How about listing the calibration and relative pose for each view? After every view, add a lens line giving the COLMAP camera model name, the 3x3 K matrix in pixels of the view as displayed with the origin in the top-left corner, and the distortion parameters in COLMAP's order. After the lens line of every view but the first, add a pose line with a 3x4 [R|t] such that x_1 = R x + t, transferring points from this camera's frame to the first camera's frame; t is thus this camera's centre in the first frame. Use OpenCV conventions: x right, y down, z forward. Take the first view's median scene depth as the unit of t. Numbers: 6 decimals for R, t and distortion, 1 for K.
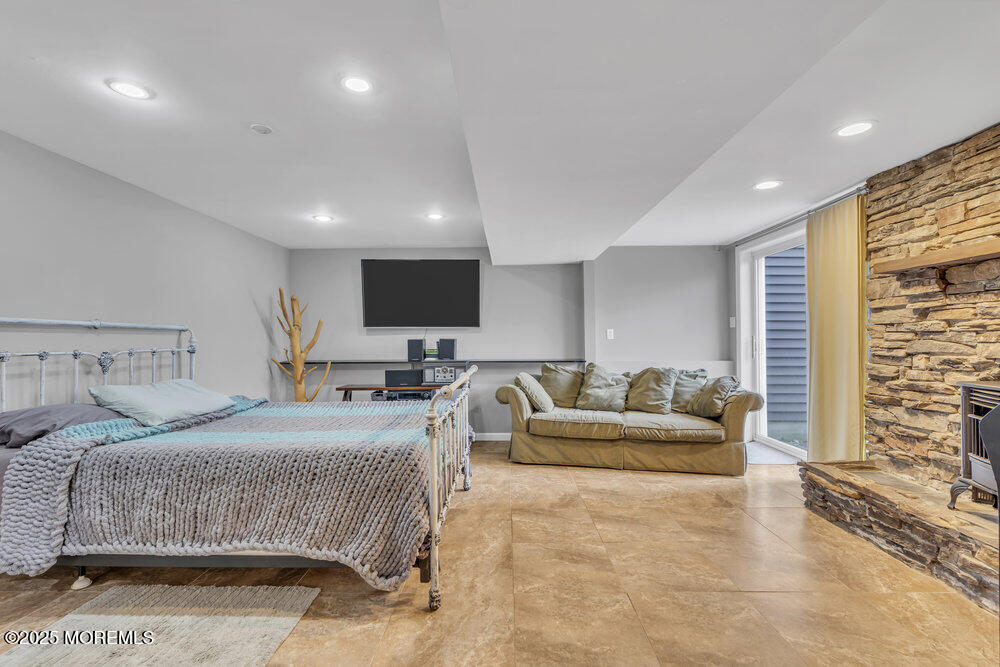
lens RADIAL K [[451.0, 0, 500.2], [0, 451.0, 336.0], [0, 0, 1]] dist [-0.007298, 0.002532]
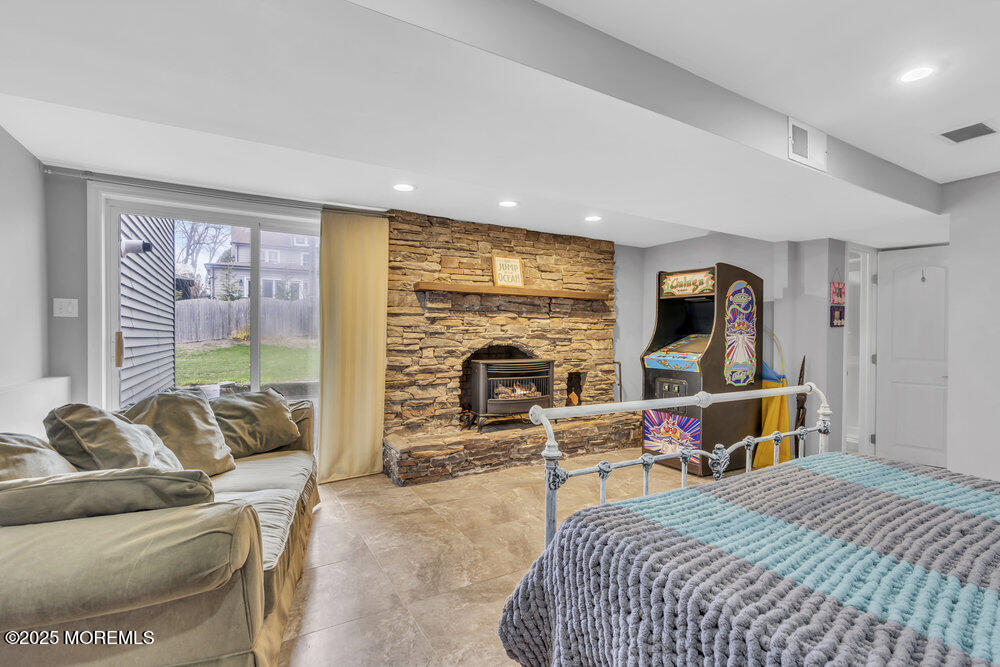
lens RADIAL K [[451.0, 0, 501.5], [0, 451.0, 338.0], [0, 0, 1]] dist [-0.007298, 0.002532]
pose [[-0.503605, -0.001348, 0.863933, -0.471288], [-0.007566, 0.999967, -0.002850, 0.010738], [-0.863901, -0.007971, -0.503599, 1.534937]]
